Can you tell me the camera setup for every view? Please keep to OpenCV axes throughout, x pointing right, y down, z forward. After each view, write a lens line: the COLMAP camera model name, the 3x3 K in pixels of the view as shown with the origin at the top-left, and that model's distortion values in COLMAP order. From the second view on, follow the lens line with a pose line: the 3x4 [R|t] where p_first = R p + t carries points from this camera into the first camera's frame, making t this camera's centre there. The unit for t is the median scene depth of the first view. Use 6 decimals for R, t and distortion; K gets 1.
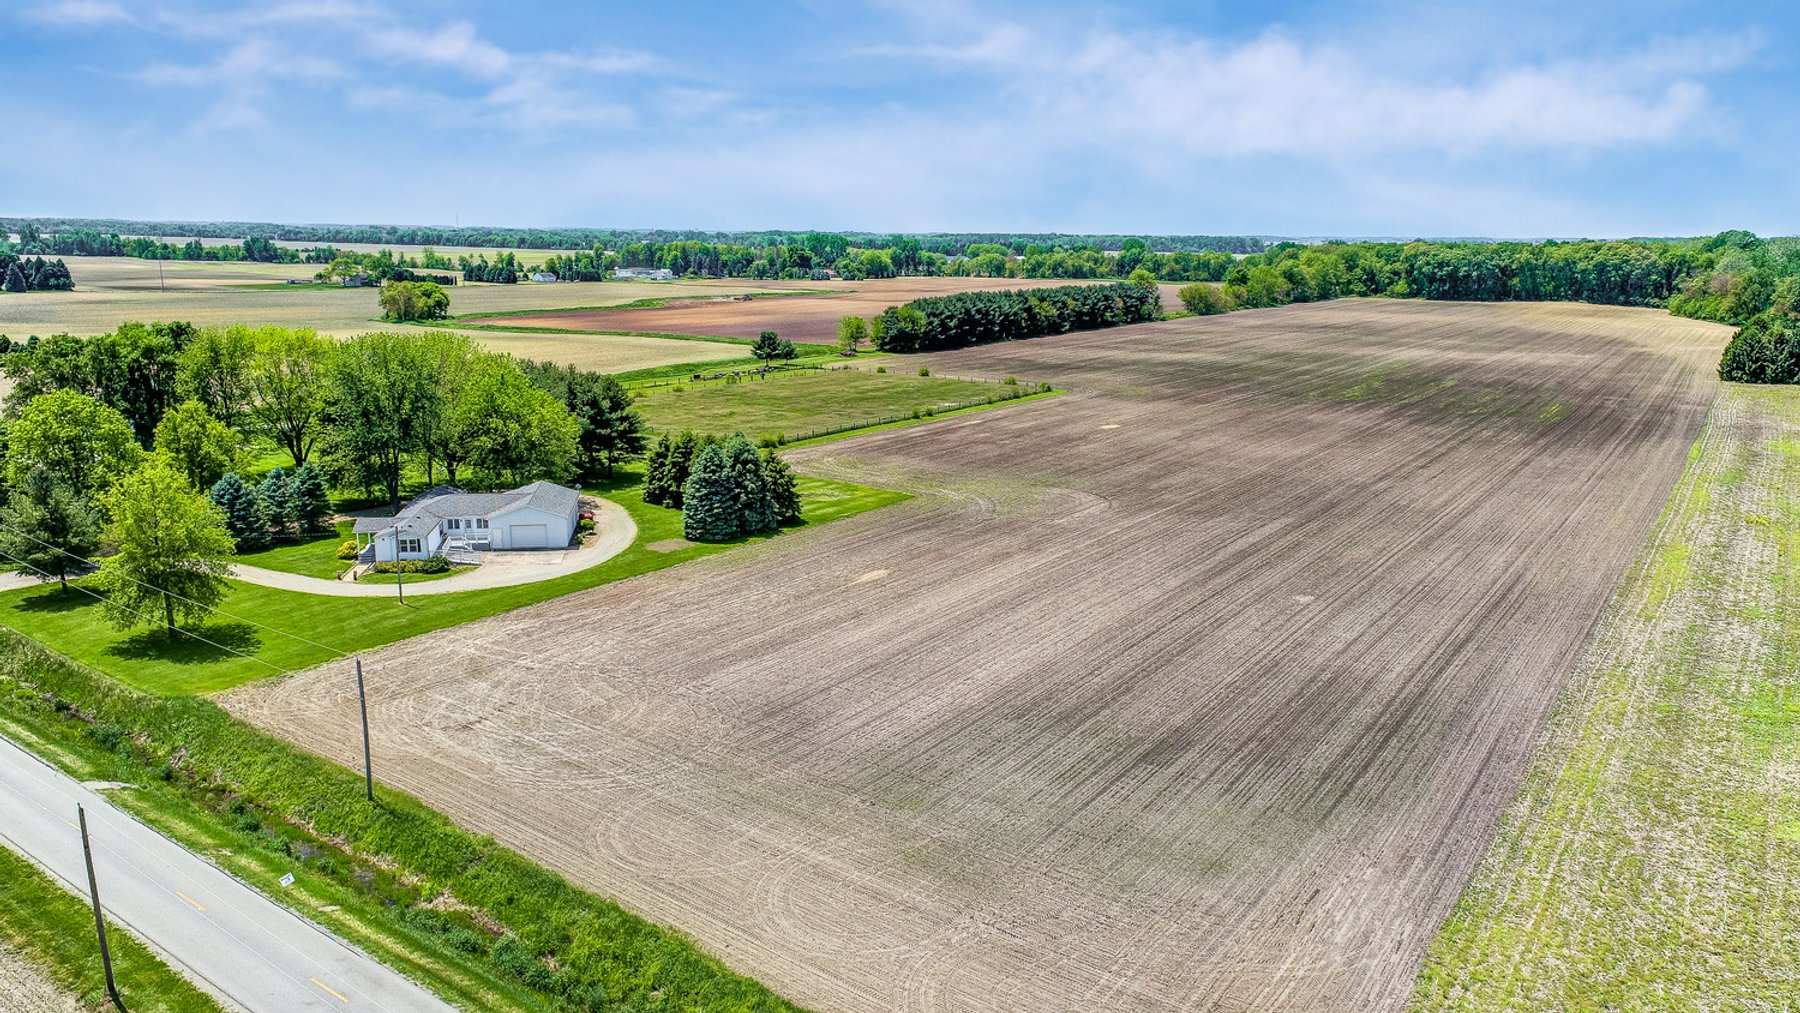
lens RADIAL K [[1208.7, 0, 900.0], [0, 1208.7, 506.5], [0, 0, 1]] dist [0.026195, -0.000655]
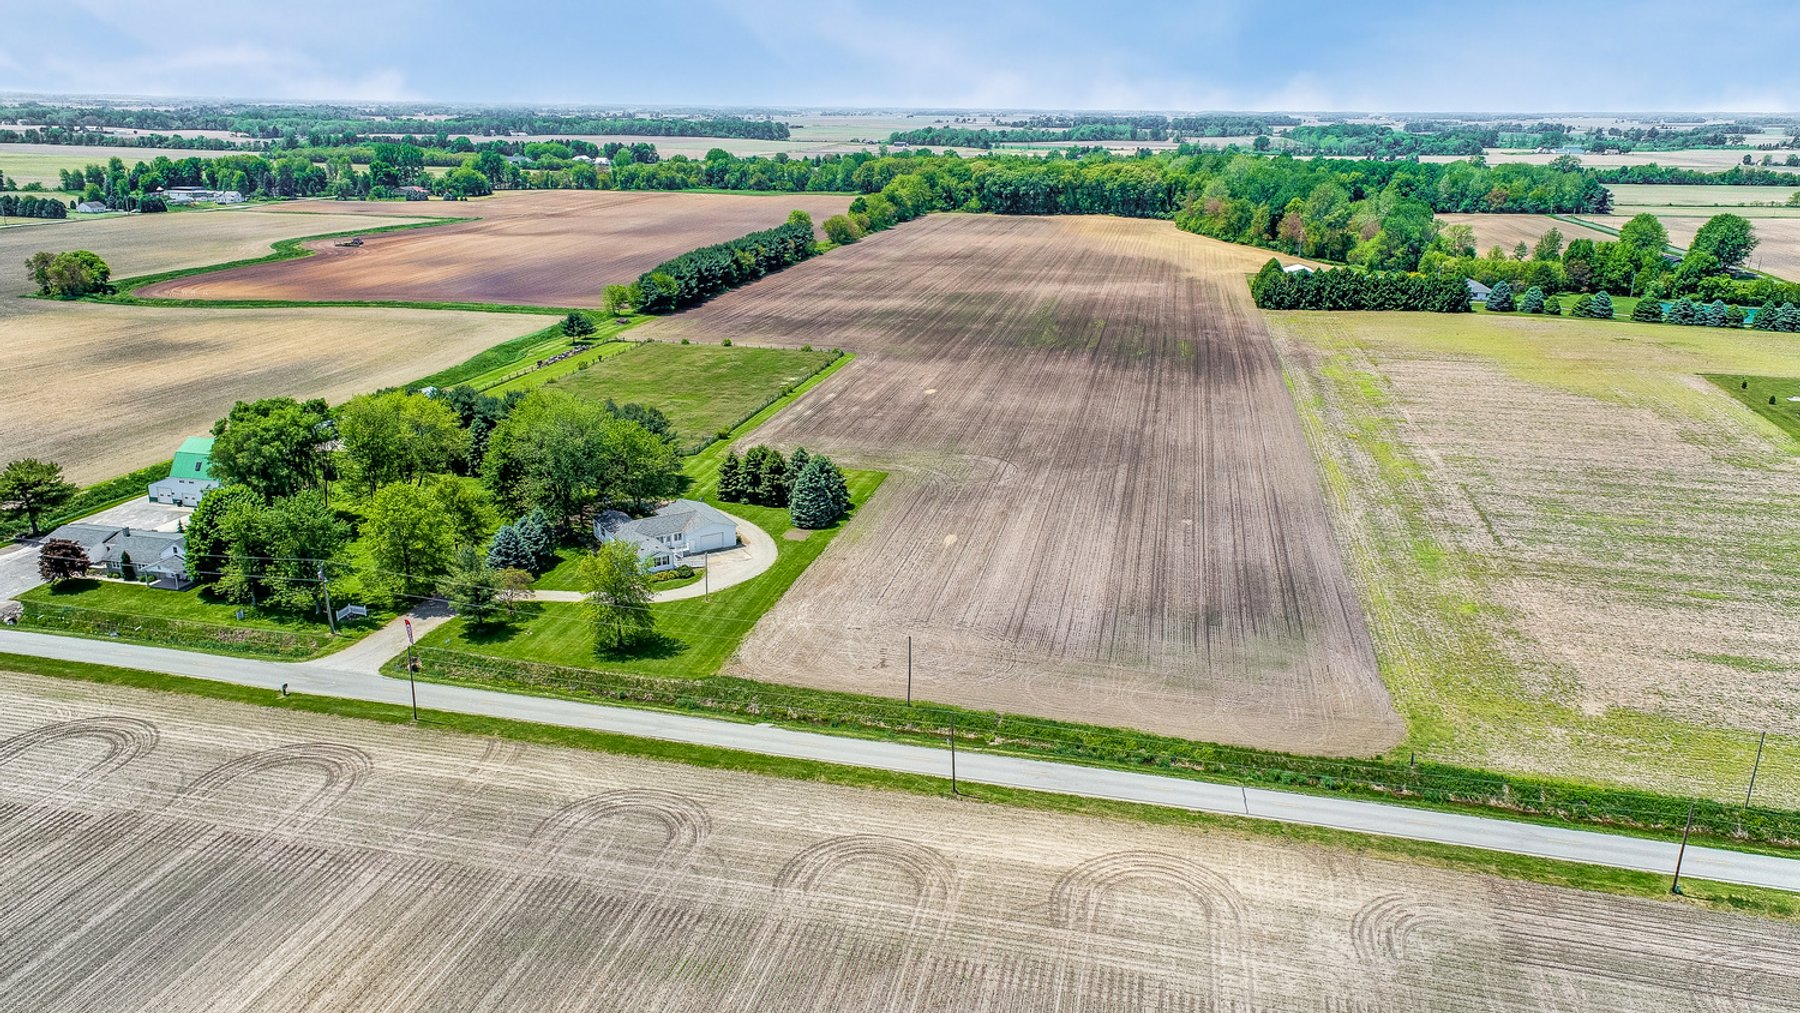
lens RADIAL K [[1208.7, 0, 900.0], [0, 1208.7, 506.5], [0, 0, 1]] dist [0.026195, -0.000655]
pose [[0.922806, -0.121119, 0.365730, -0.260699], [0.083811, 0.989674, 0.116281, -0.069726], [-0.376038, -0.076653, 0.923428, -0.175487]]
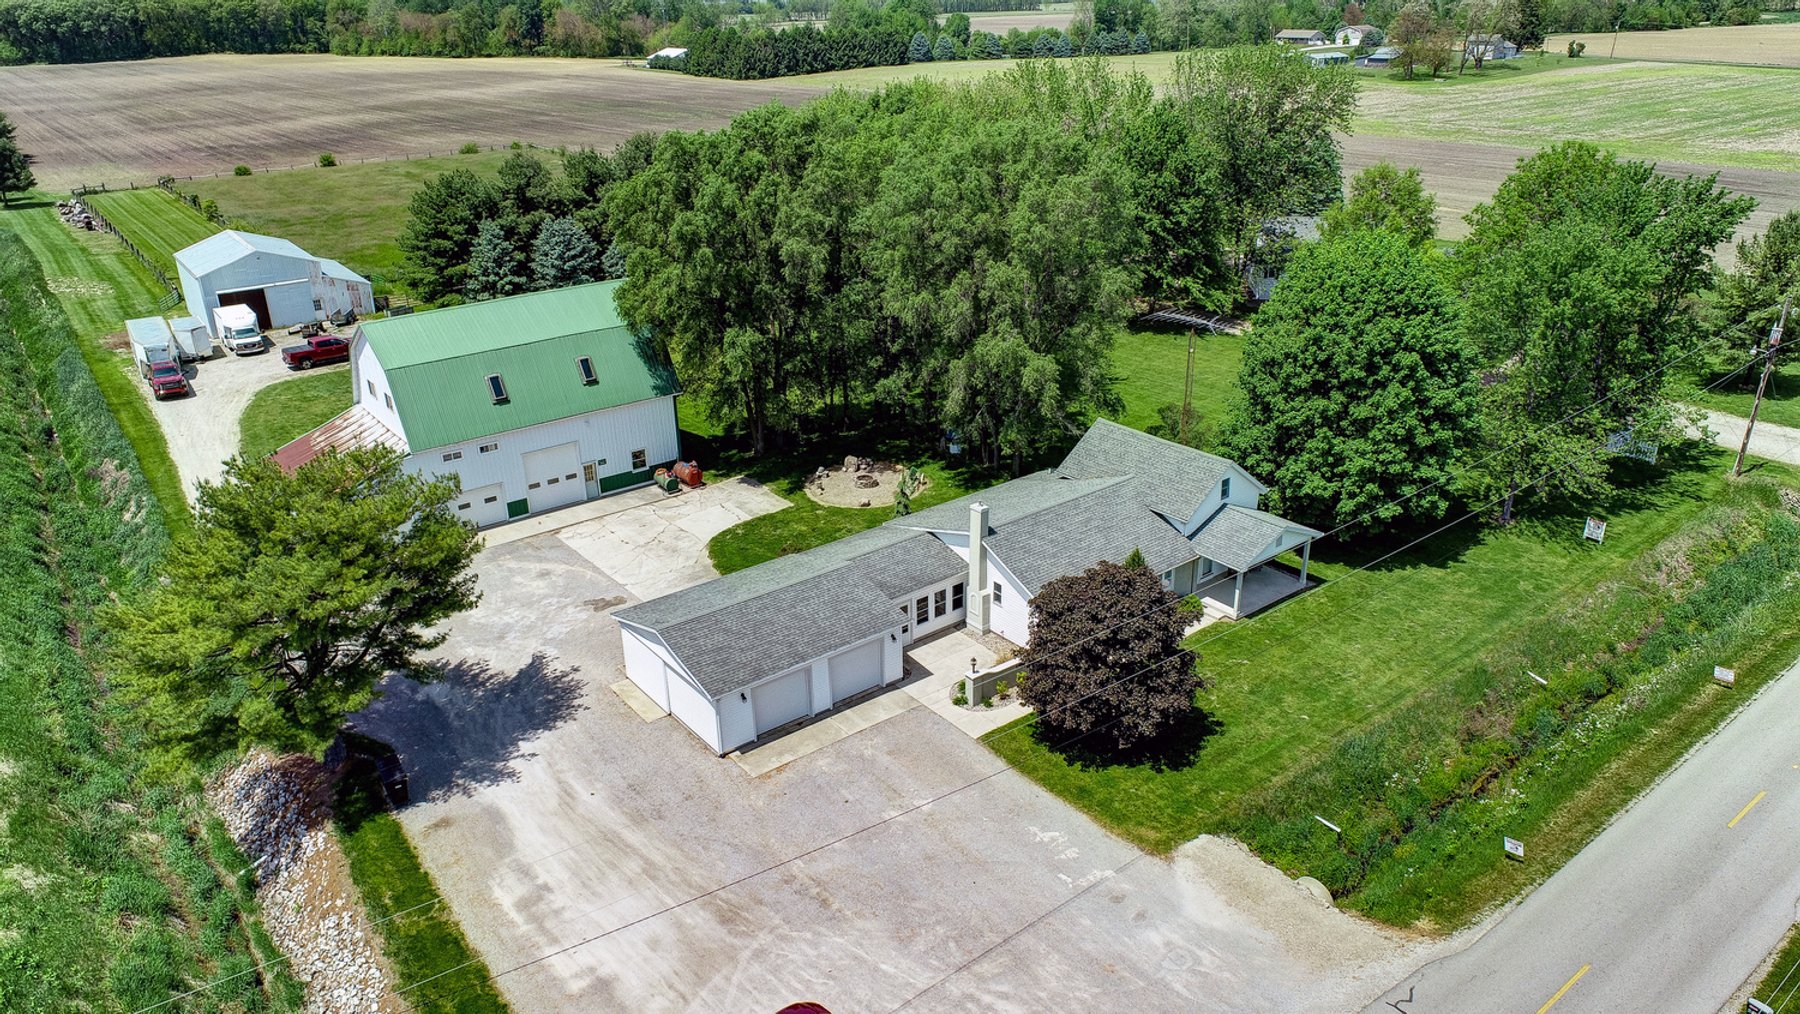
lens RADIAL K [[1213.4, 0, 906.3], [0, 1213.4, 484.1], [0, 0, 1]] dist [-0.007033, 0.002471]
pose [[0.272729, -0.380760, 0.883539, -0.532198], [0.232251, 0.917248, 0.323597, -0.081901], [-0.933637, 0.116948, 0.338592, 0.439699]]
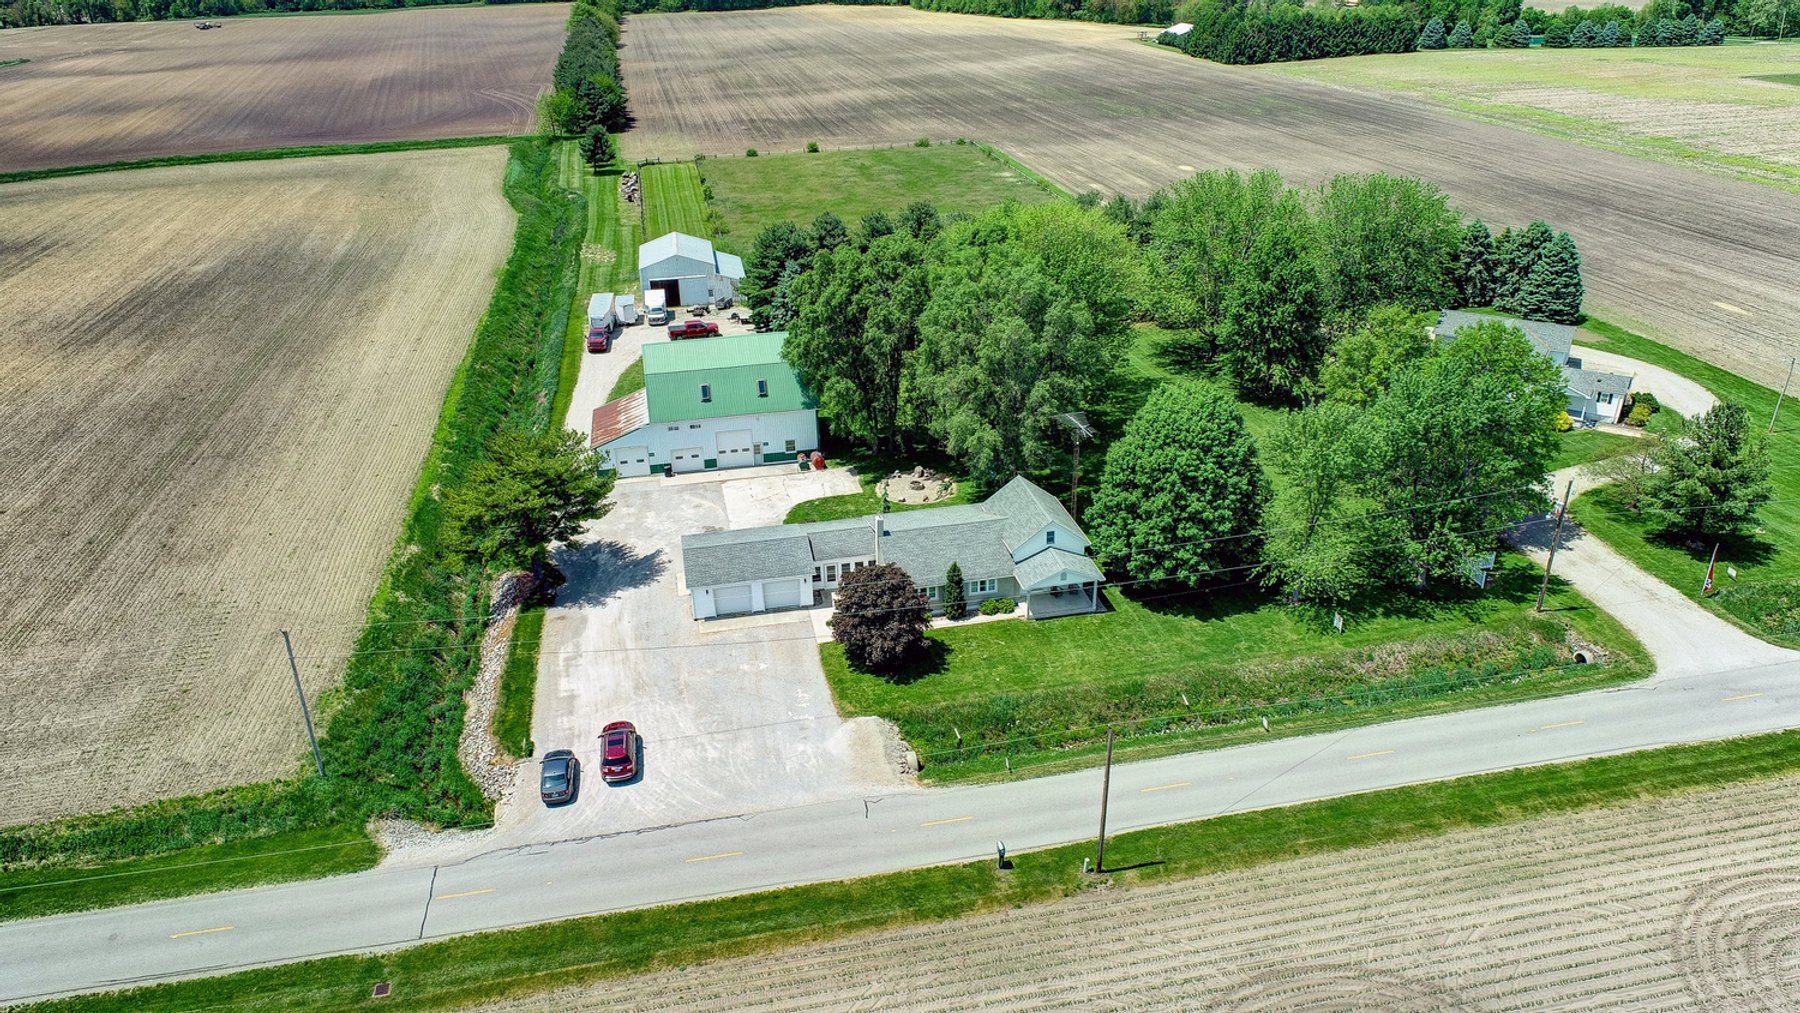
lens RADIAL K [[1230.0, 0, 911.4], [0, 1230.0, 461.3], [0, 0, 1]] dist [-0.005892, -0.001704]
pose [[0.668627, -0.322305, 0.670117, -0.565601], [0.191251, 0.945404, 0.263884, -0.108882], [-0.718583, -0.048279, 0.693764, 0.287076]]
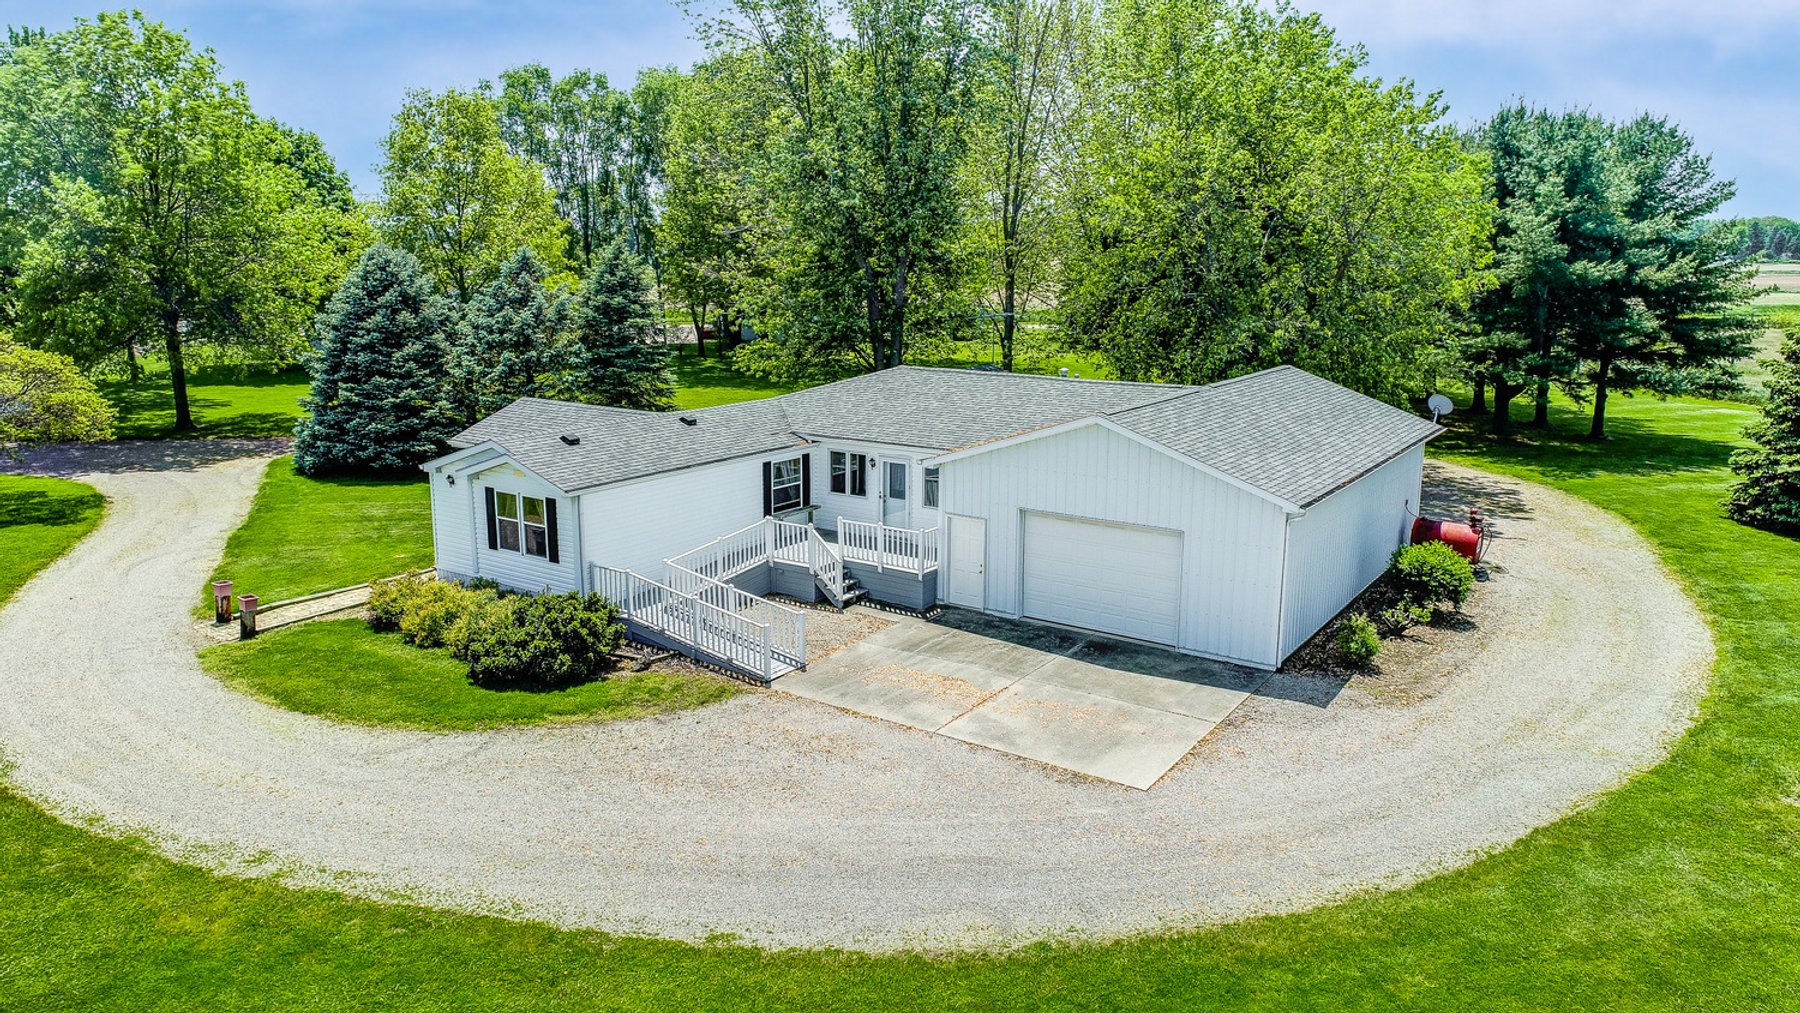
lens RADIAL K [[1208.7, 0, 900.0], [0, 1208.7, 506.5], [0, 0, 1]] dist [0.026195, -0.000655]
pose [[0.724413, 0.133849, -0.676248, -0.082364], [-0.149238, 0.988156, 0.035718, 0.004493], [0.673019, 0.075047, 0.735808, 0.347410]]
